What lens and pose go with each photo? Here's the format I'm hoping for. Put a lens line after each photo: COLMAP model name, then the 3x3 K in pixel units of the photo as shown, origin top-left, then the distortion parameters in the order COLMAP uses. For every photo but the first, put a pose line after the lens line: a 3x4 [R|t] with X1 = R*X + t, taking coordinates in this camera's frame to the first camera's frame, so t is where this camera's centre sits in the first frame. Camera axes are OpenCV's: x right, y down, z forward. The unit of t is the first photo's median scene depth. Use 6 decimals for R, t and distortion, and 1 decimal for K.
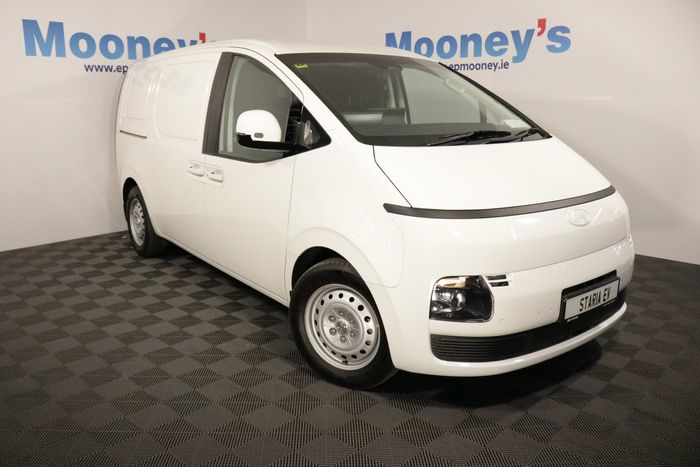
lens RADIAL K [[568.4, 0, 350.0], [0, 568.4, 233.5], [0, 0, 1]] dist [-0.164419, 0.141734]
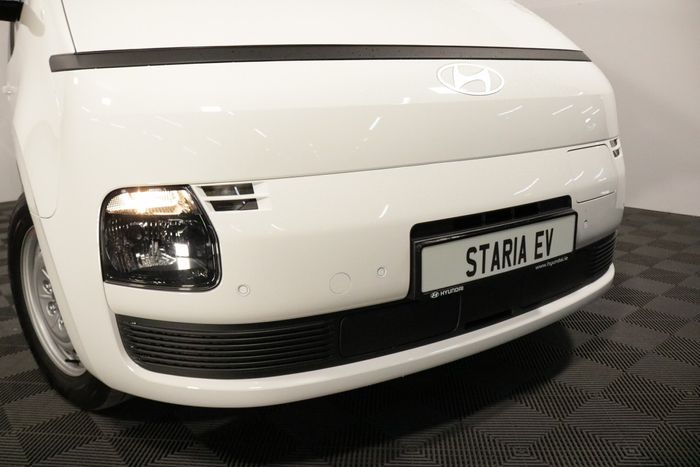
lens RADIAL K [[568.4, 0, 350.0], [0, 568.4, 233.5], [0, 0, 1]] dist [-0.164419, 0.141734]
pose [[0.993670, 0.000928, -0.112338, 0.361946], [0.001856, 0.999694, 0.024676, 0.091136], [0.112327, -0.024728, 0.993364, 0.514147]]
